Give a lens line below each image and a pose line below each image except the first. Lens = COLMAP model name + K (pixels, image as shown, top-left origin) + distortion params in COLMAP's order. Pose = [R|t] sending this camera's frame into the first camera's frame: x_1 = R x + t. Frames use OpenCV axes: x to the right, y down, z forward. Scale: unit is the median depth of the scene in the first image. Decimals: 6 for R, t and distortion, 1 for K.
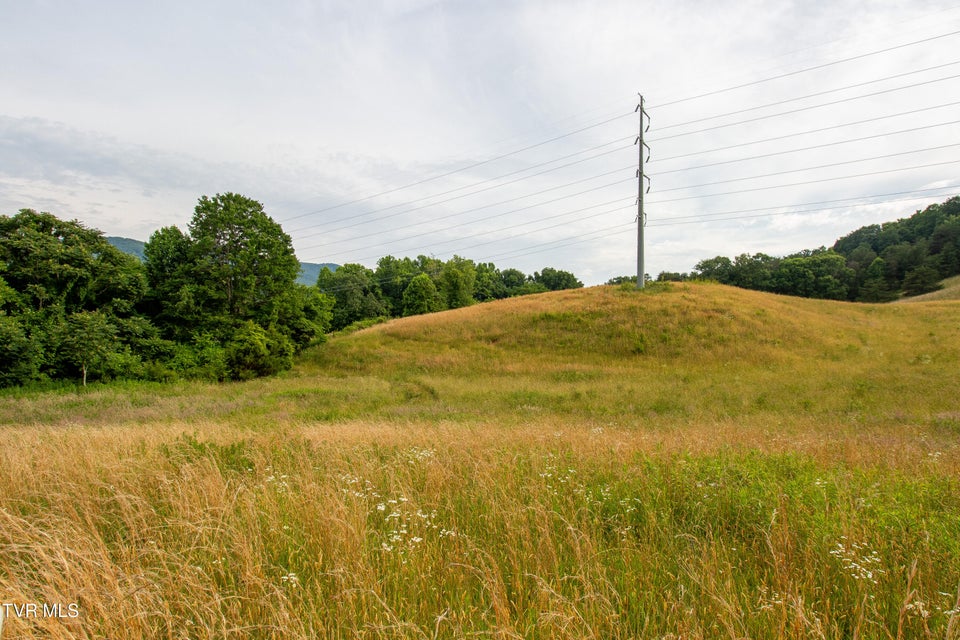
lens RADIAL K [[494.6, 0, 526.9], [0, 494.6, 319.4], [0, 0, 1]] dist [-0.000691, -0.000546]
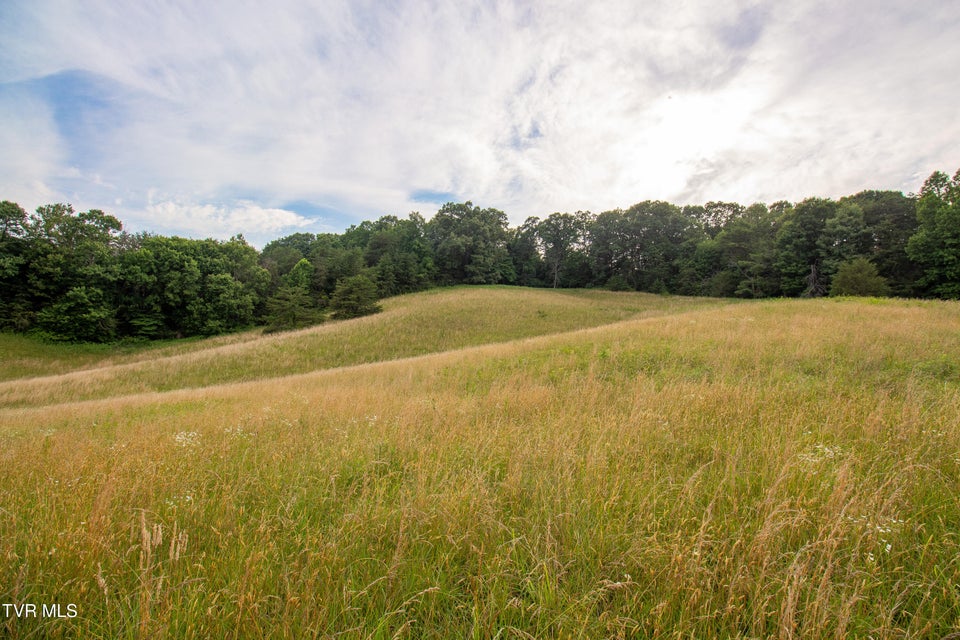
lens RADIAL K [[444.7, 0, 487.1], [0, 444.7, 307.4], [0, 0, 1]] dist [-0.001460, -0.013429]
pose [[0.548179, 0.100115, 0.830347, 0.354836], [-0.048889, 0.994948, -0.087685, -0.018950], [-0.834931, 0.007473, 0.550304, 0.464300]]
